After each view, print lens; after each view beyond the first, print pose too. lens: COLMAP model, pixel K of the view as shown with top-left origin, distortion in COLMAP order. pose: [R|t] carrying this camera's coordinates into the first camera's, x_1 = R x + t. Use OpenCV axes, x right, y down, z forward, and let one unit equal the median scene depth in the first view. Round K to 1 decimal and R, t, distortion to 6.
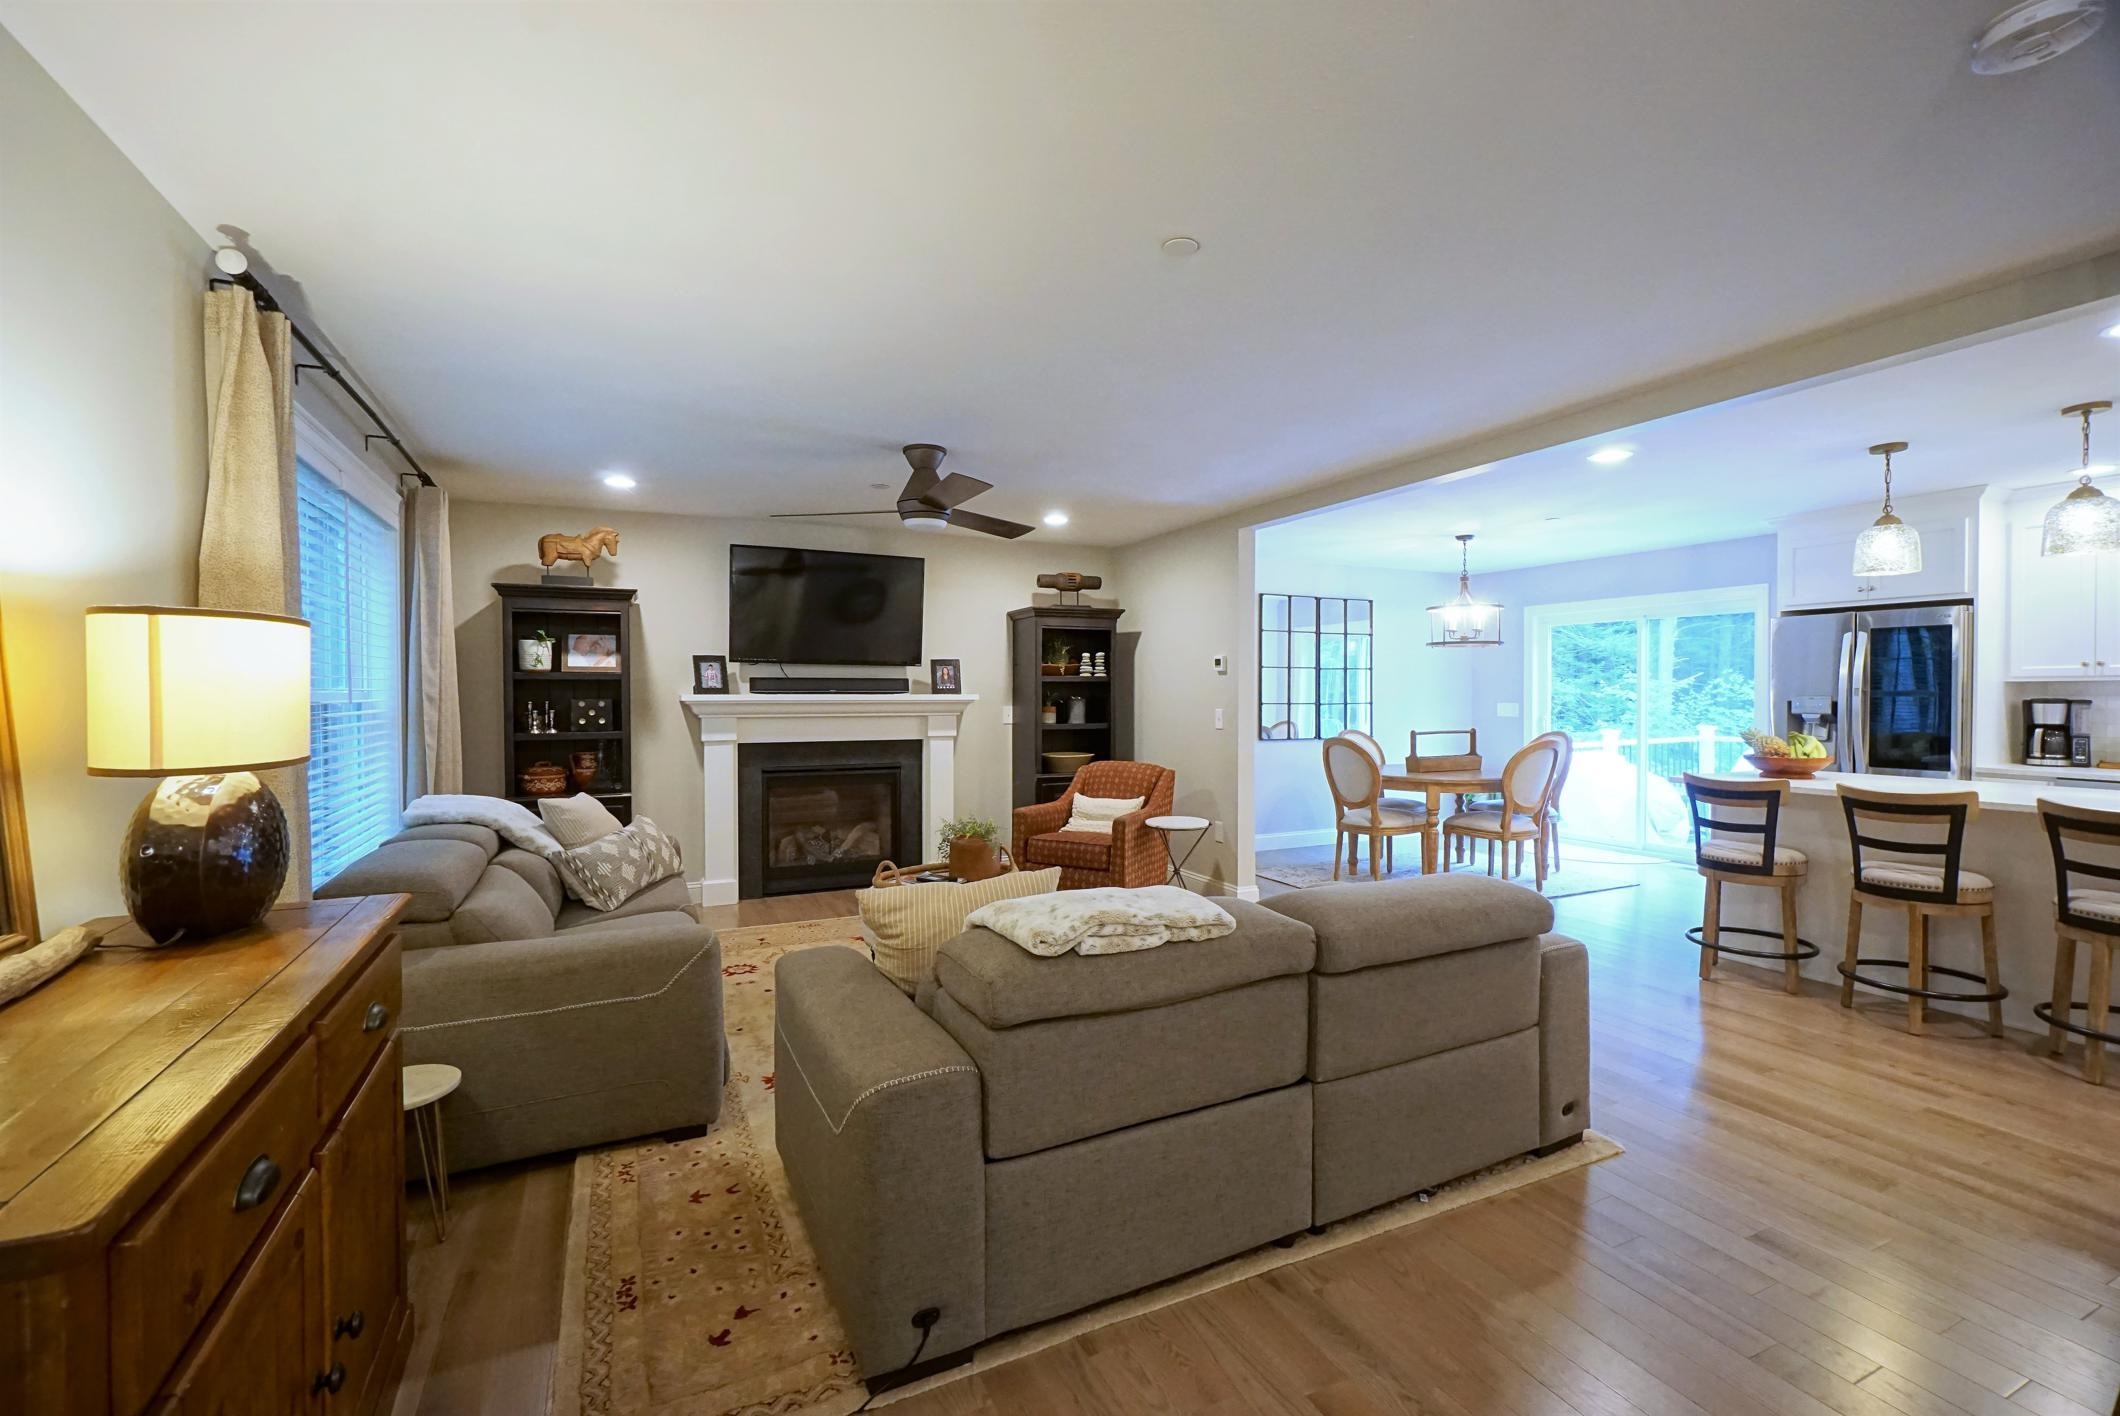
lens RADIAL K [[929.8, 0, 1057.5], [0, 929.8, 701.9], [0, 0, 1]] dist [0.021285, 0.000411]
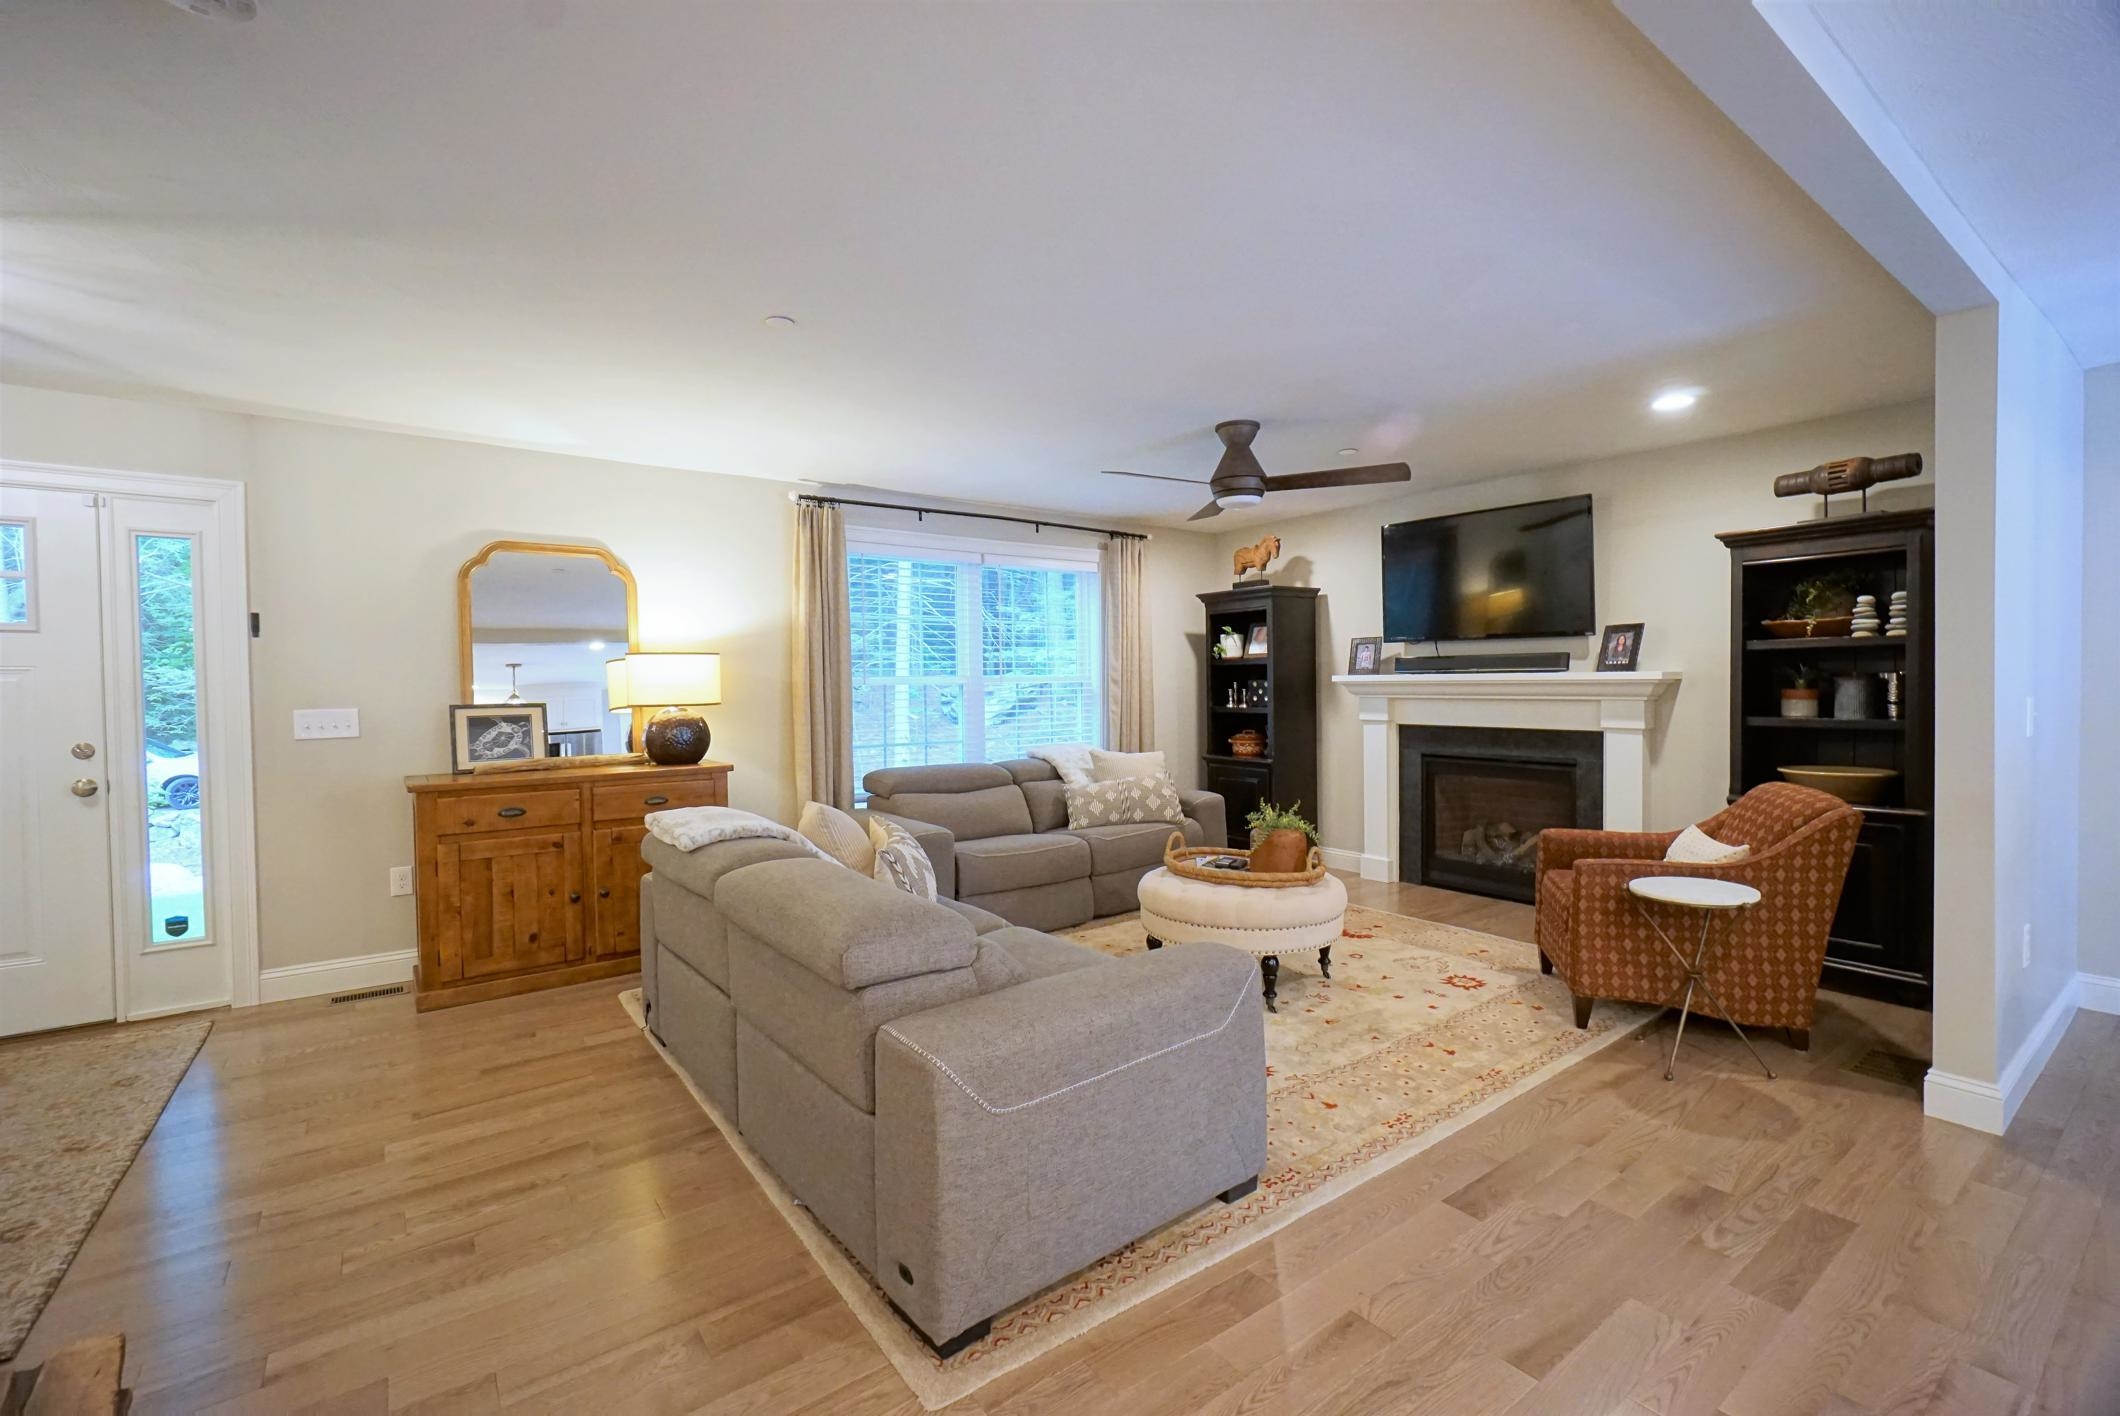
lens RADIAL K [[929.8, 0, 1068.8], [0, 929.8, 710.3], [0, 0, 1]] dist [0.021285, 0.000411]
pose [[0.206728, 0.024724, -0.978086, 0.550838], [-0.002797, 0.999692, 0.024679, 0.005684], [0.978395, -0.002366, 0.206733, 0.440127]]
